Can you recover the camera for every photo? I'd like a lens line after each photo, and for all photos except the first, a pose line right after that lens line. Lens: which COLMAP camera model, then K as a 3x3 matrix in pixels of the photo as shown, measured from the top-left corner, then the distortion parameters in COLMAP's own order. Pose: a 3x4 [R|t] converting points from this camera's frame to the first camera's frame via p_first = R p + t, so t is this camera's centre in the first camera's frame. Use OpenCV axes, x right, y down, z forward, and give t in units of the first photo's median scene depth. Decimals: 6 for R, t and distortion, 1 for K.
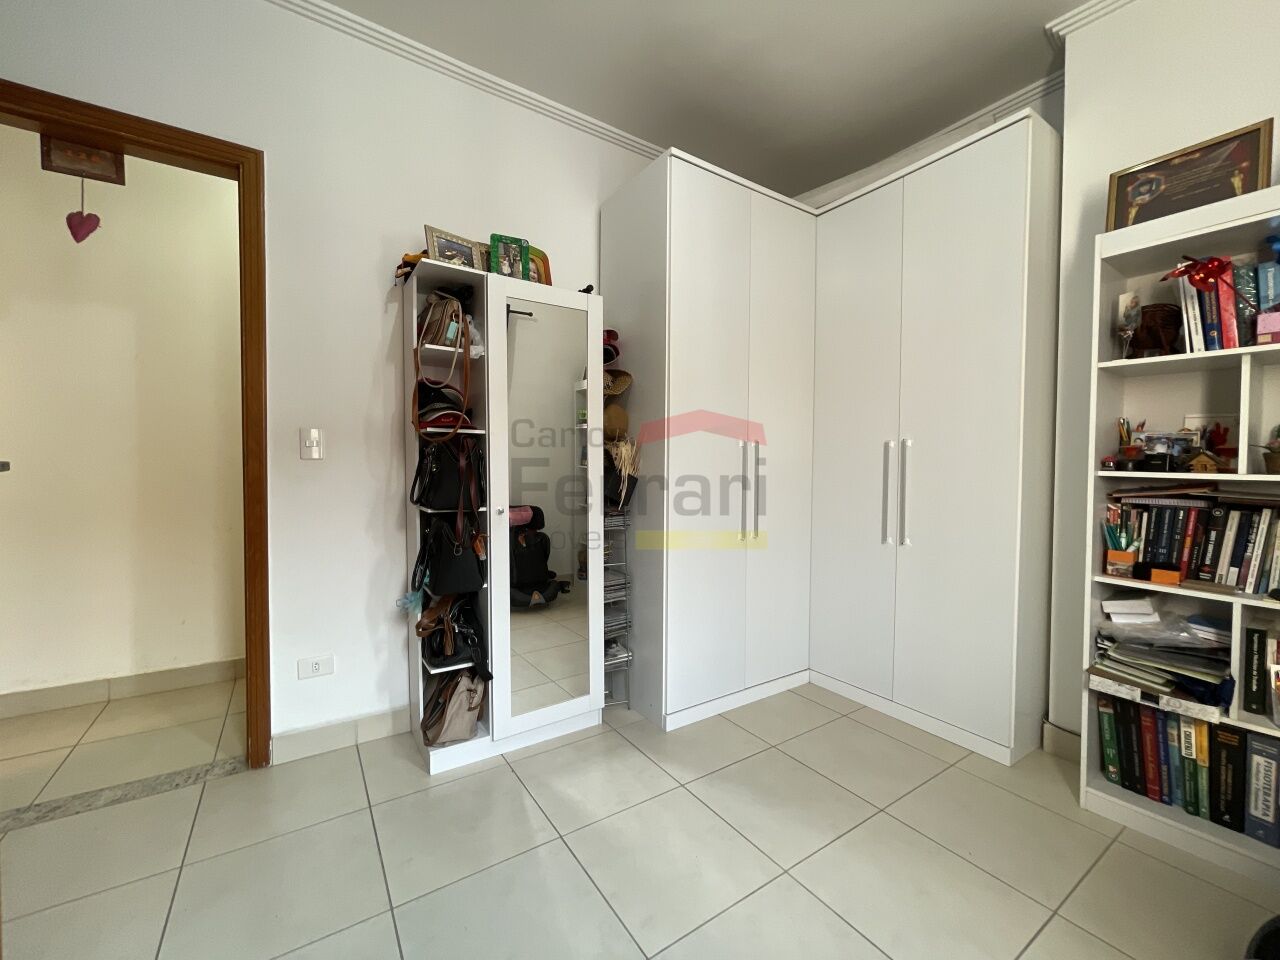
lens RADIAL K [[520.3, 0, 640.0], [0, 520.3, 480.0], [0, 0, 1]] dist [-0.000346, -0.000456]
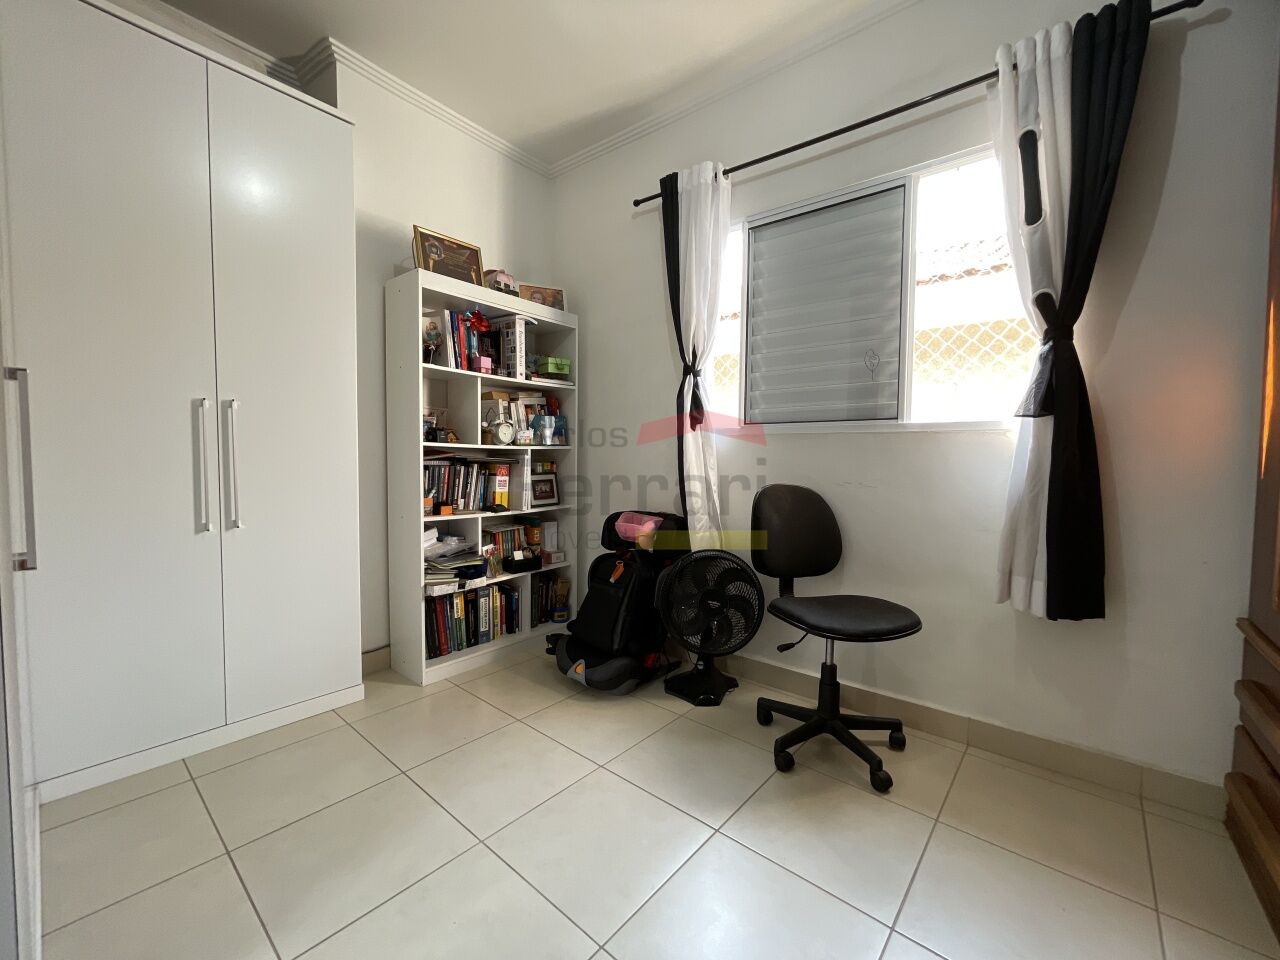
lens RADIAL K [[520.3, 0, 640.0], [0, 520.3, 480.0], [0, 0, 1]] dist [-0.000346, -0.000456]
pose [[-0.273518, -0.055222, 0.960280, -0.641447], [0.012686, 0.998057, 0.061008, 0.007660], [-0.961783, 0.028869, -0.272286, 0.864464]]
